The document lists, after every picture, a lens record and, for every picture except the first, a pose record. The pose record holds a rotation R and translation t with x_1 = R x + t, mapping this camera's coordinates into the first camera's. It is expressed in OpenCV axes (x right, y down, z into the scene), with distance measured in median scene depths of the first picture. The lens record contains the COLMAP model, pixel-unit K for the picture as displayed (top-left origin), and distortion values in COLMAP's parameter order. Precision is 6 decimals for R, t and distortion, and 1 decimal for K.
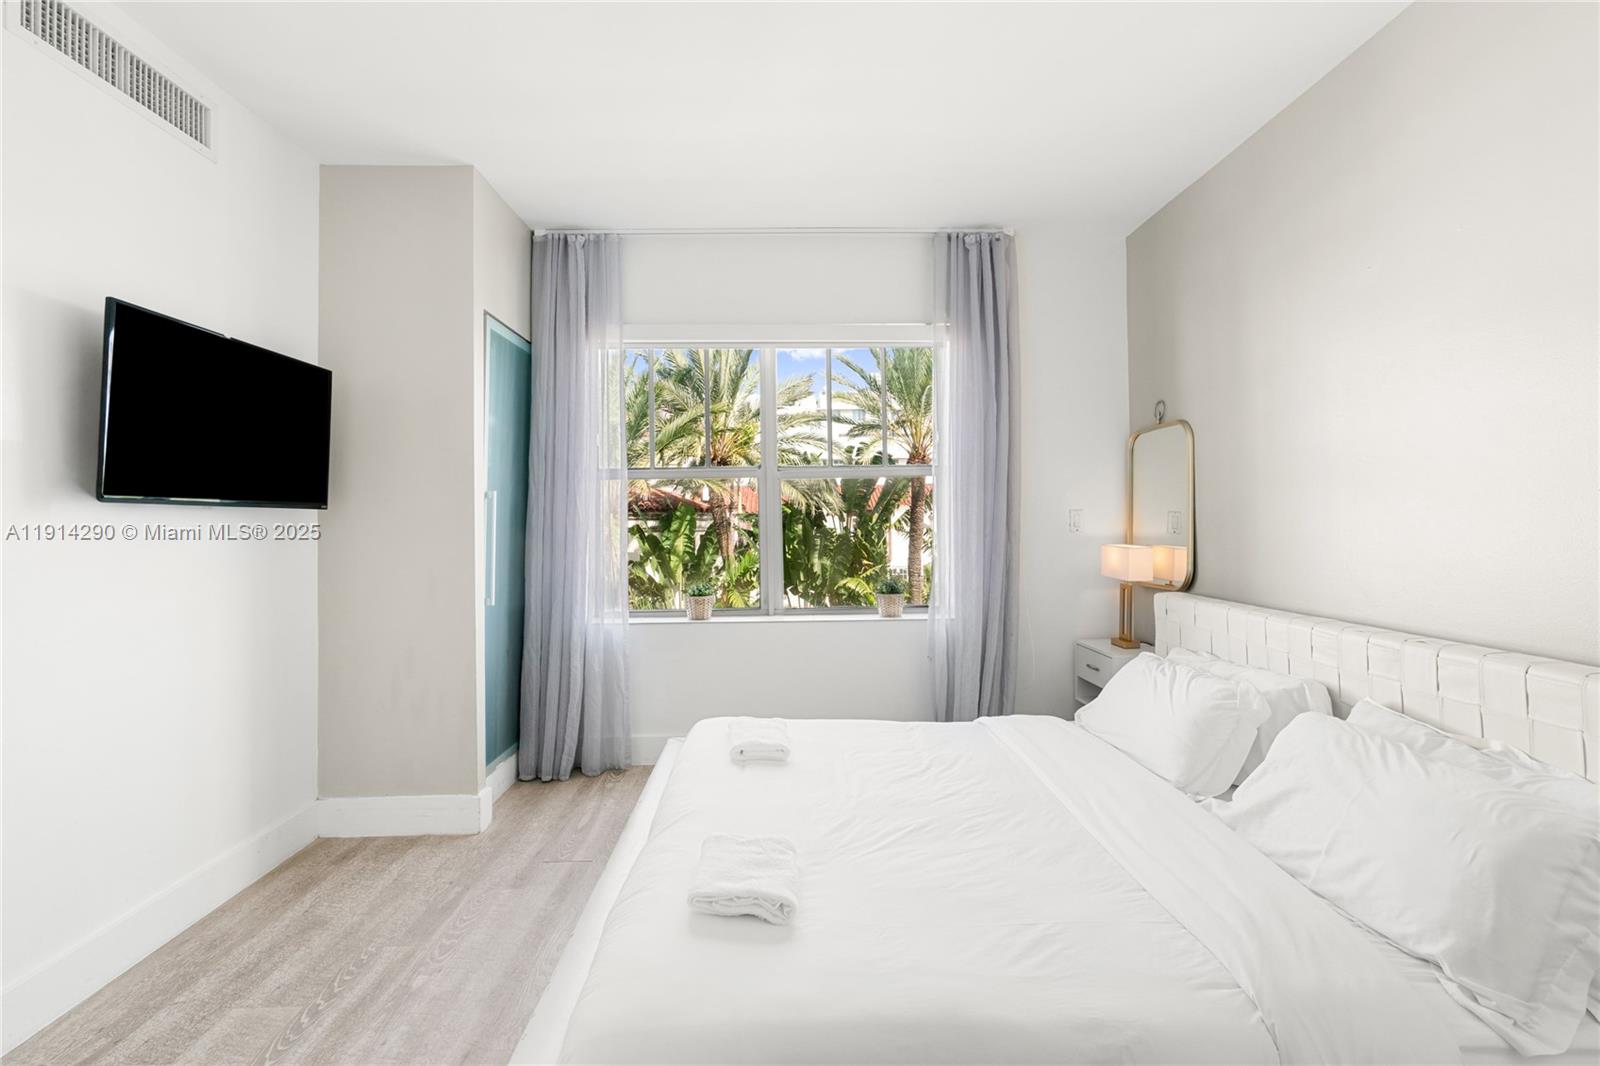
lens RADIAL K [[734.8, 0, 791.6], [0, 734.8, 500.3], [0, 0, 1]] dist [-0.004553, 0.002867]
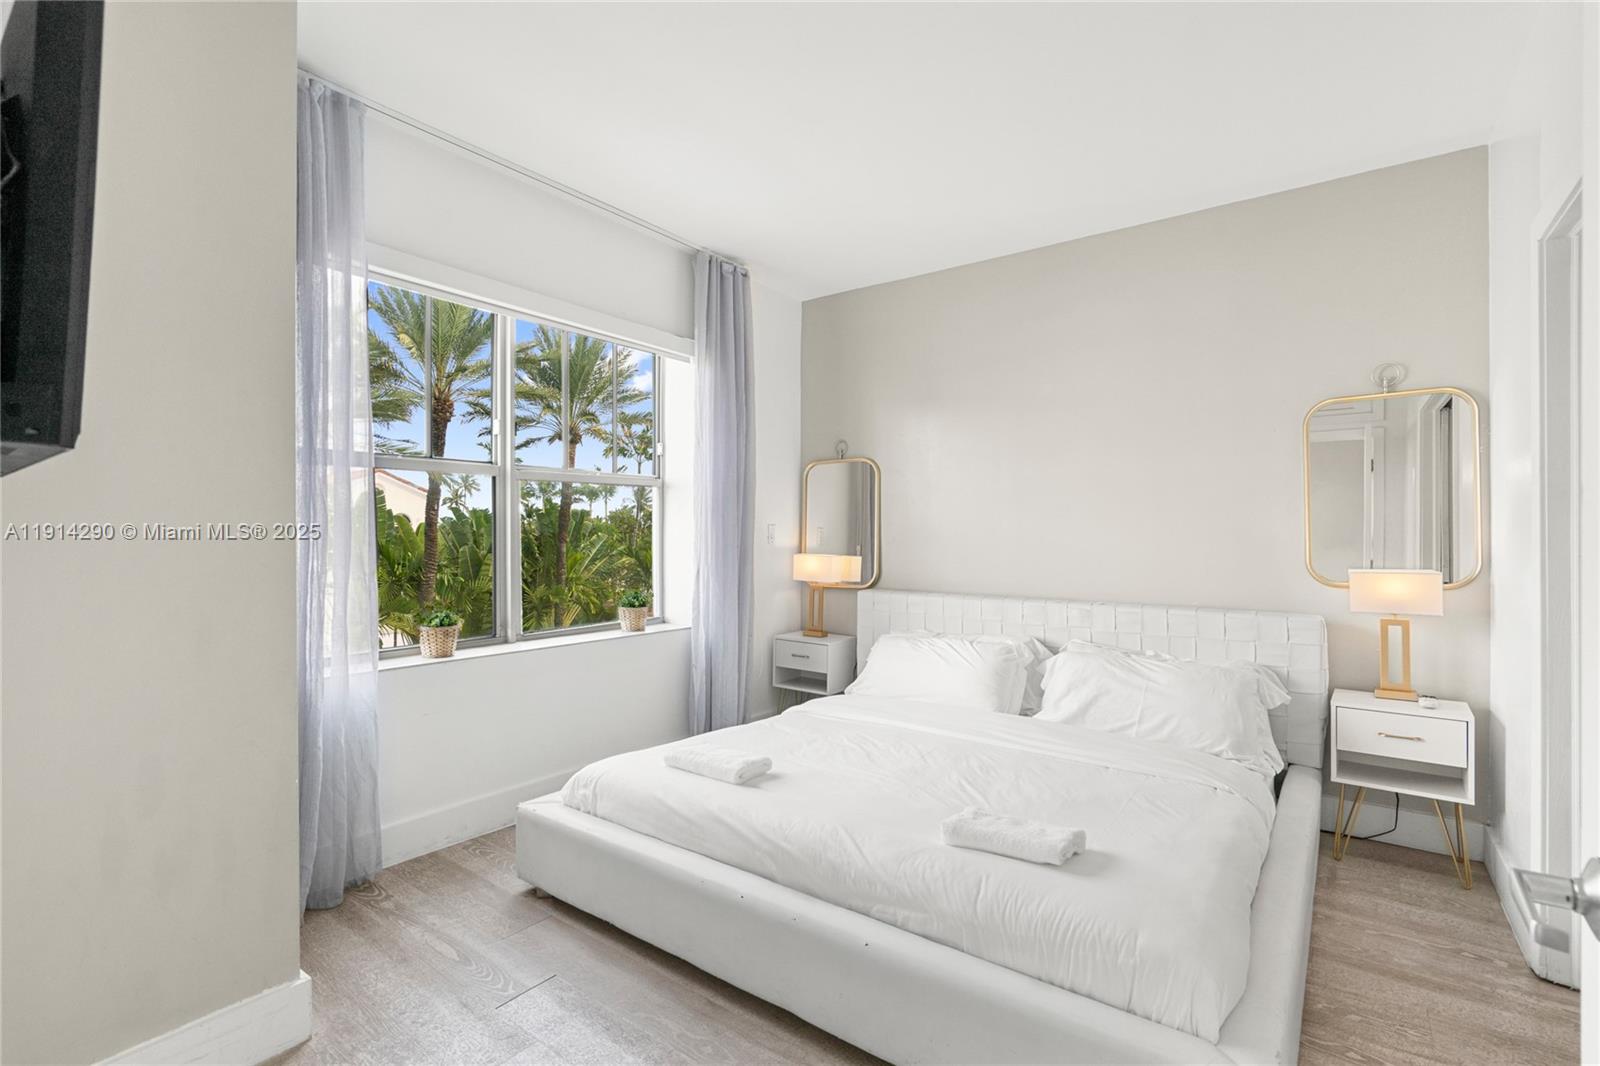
lens RADIAL K [[734.8, 0, 804.1], [0, 734.8, 524.8], [0, 0, 1]] dist [-0.004553, 0.002867]
pose [[0.609277, 0.025356, 0.792552, -0.661533], [-0.034354, 0.999394, -0.005563, 0.022823], [-0.792213, -0.023838, 0.609779, 0.319264]]
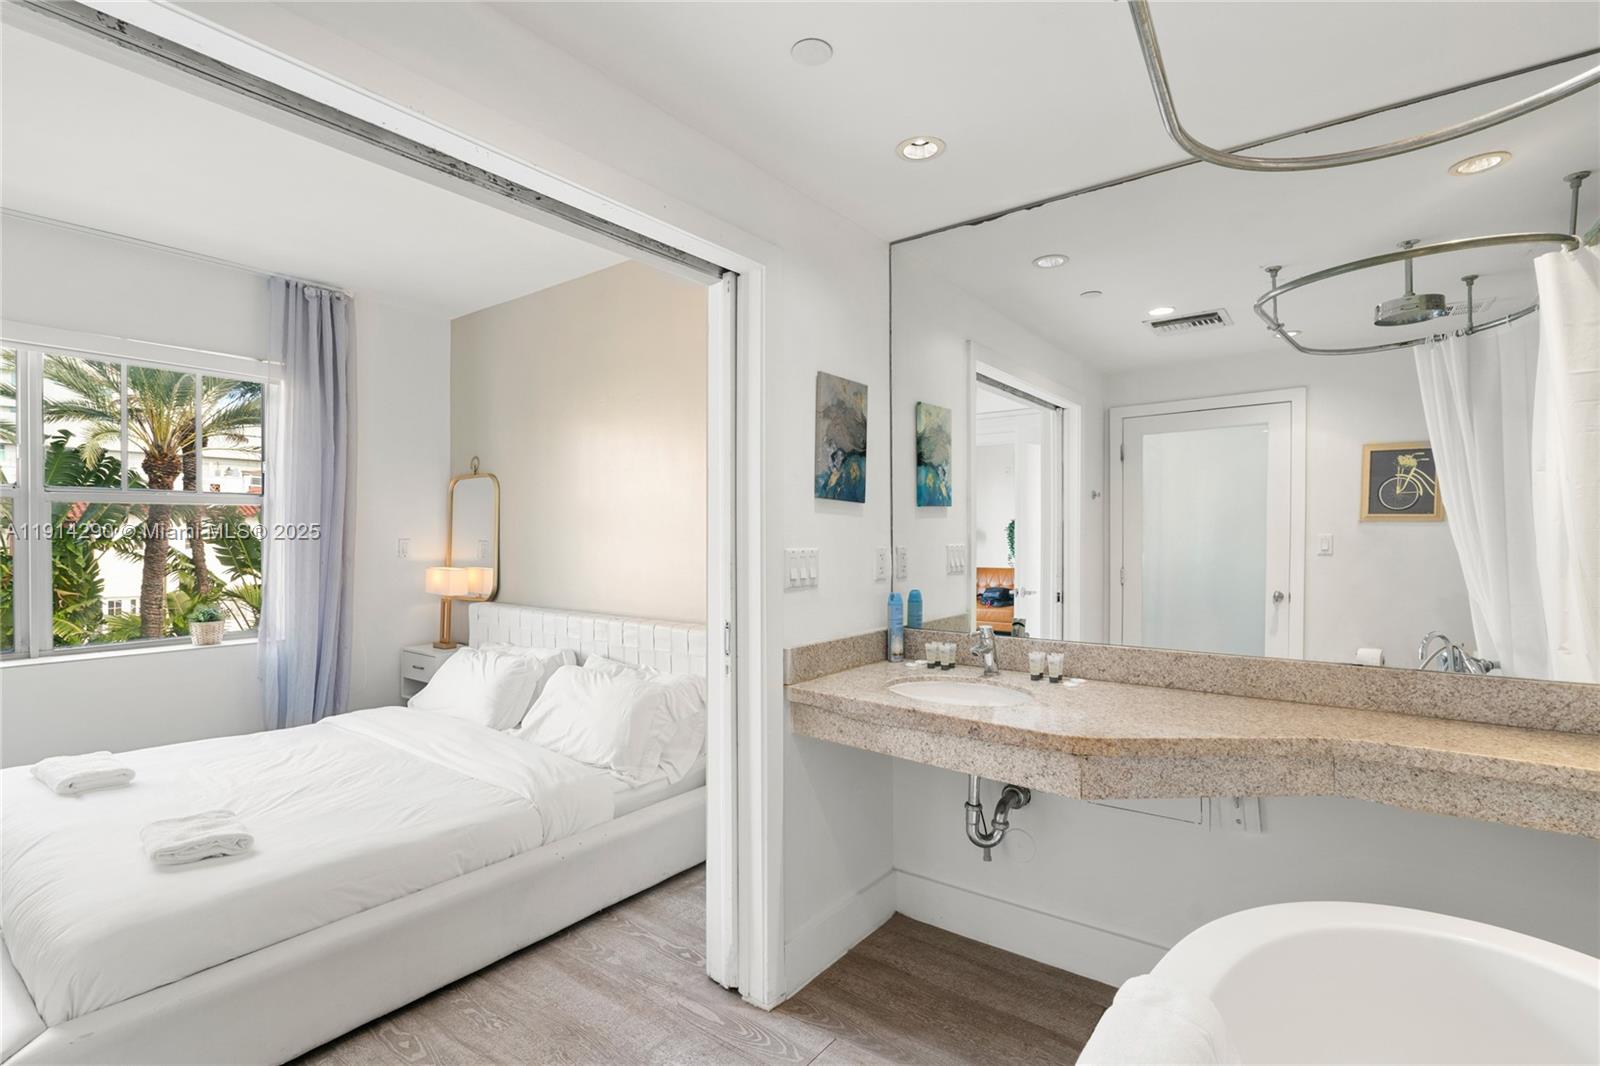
lens RADIAL K [[734.8, 0, 805.4], [0, 734.8, 542.5], [0, 0, 1]] dist [-0.004553, 0.002867]
pose [[0.614491, 0.004505, 0.788911, -0.206384], [-0.030683, 0.999364, 0.018193, -0.031882], [-0.788327, -0.035386, 0.614238, -0.334080]]
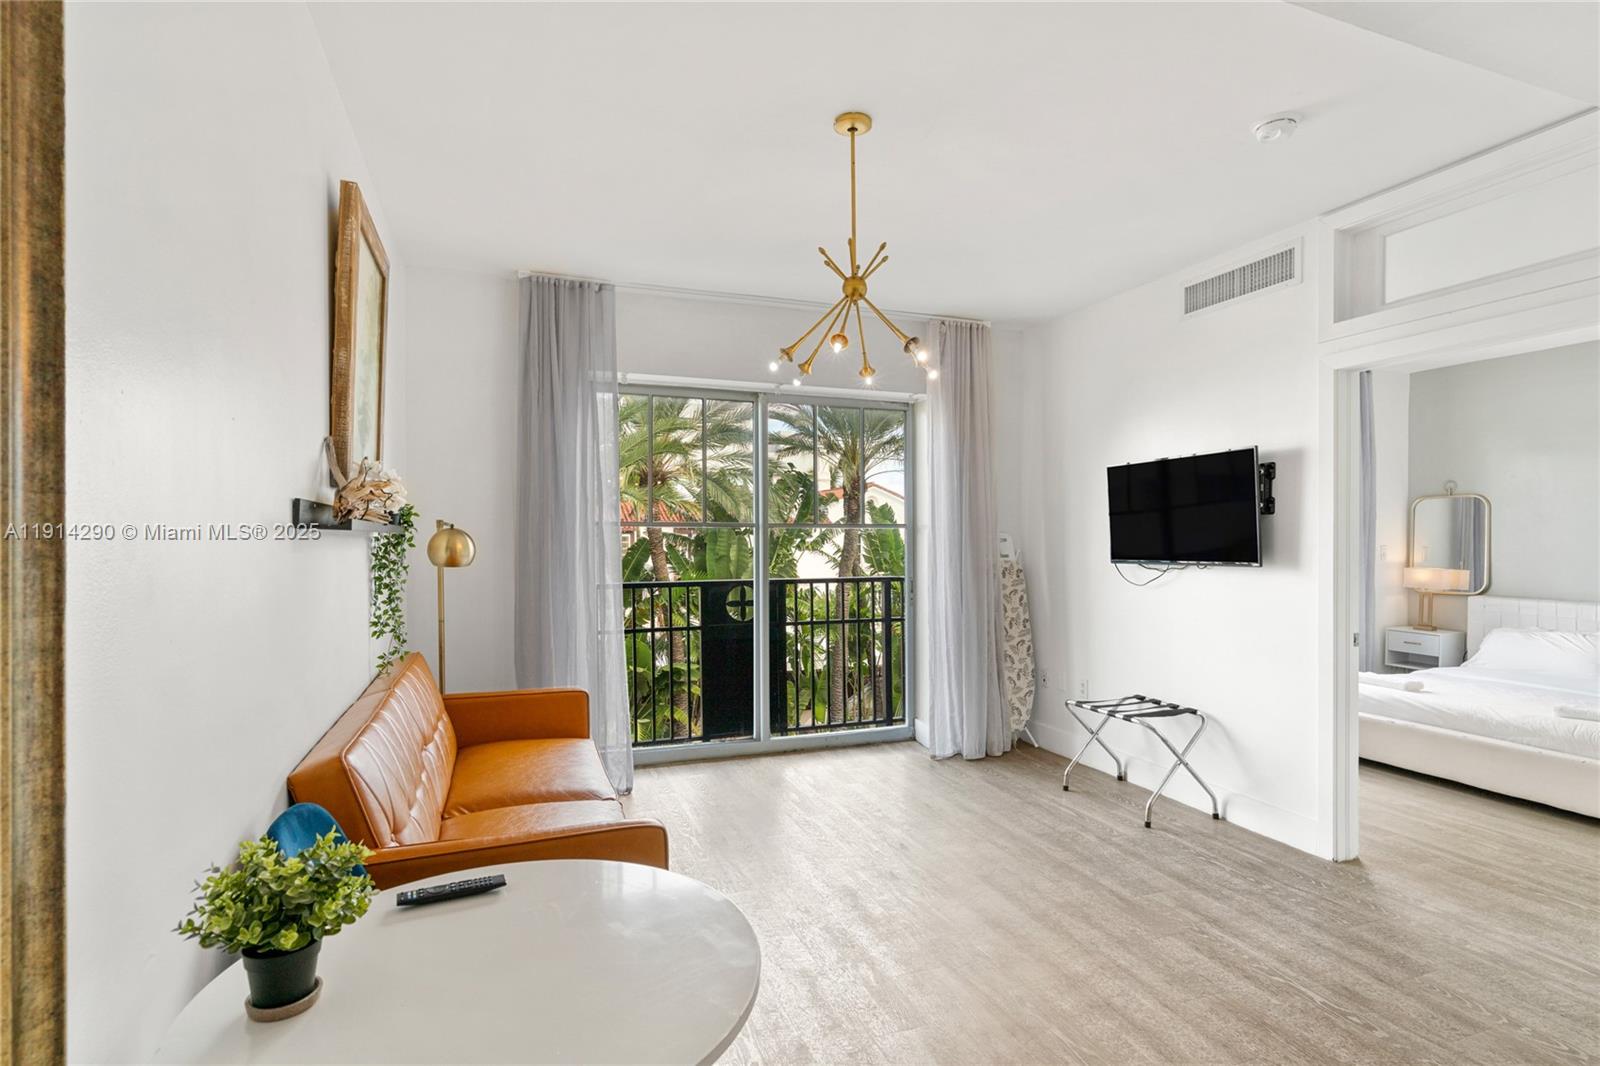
lens RADIAL K [[806.8, 0, 804.8], [0, 806.8, 548.7], [0, 0, 1]] dist [0.021818, 0.001590]
pose [[0.937525, 0.002543, 0.347909, -1.810262], [-0.016462, 0.999178, 0.037056, -0.033152], [-0.347528, -0.040468, 0.936796, -0.279086]]
